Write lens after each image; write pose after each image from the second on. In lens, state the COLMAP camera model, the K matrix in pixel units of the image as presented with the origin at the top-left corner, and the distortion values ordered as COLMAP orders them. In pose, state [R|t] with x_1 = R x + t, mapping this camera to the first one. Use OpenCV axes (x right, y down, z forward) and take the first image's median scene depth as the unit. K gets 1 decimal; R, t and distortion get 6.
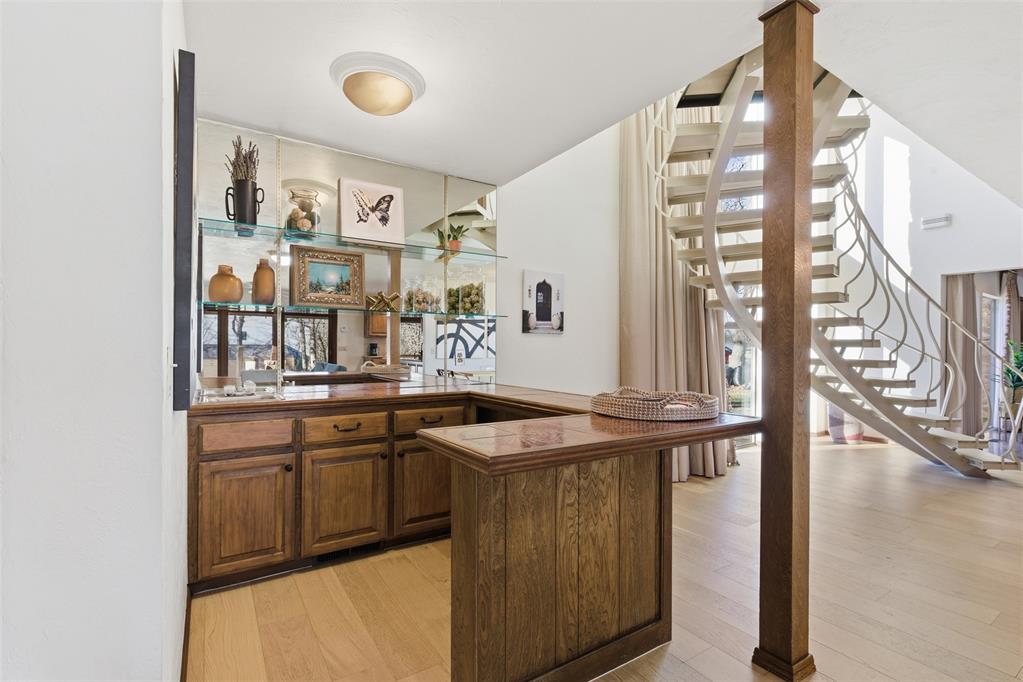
lens RADIAL K [[466.4, 0, 513.0], [0, 466.4, 346.1], [0, 0, 1]] dist [-0.003691, 0.002578]
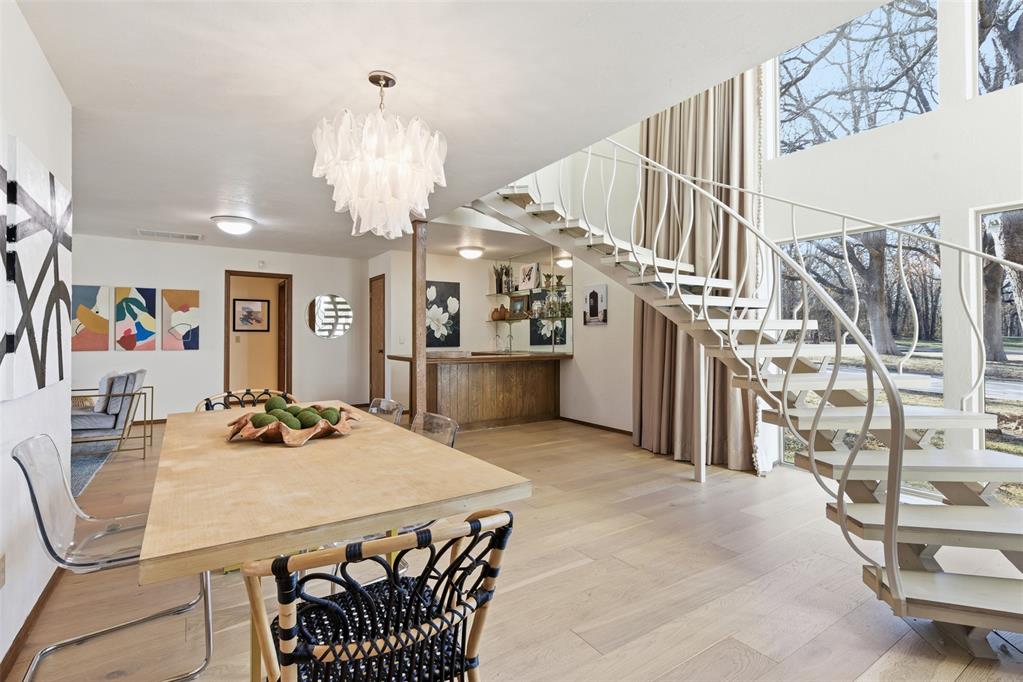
lens RADIAL K [[466.4, 0, 515.9], [0, 466.4, 336.8], [0, 0, 1]] dist [-0.003691, 0.002578]
pose [[0.029841, -0.004951, -0.999542, 2.167944], [0.008401, 0.999954, -0.004703, 0.024666], [0.999519, -0.008256, 0.029882, 0.932239]]
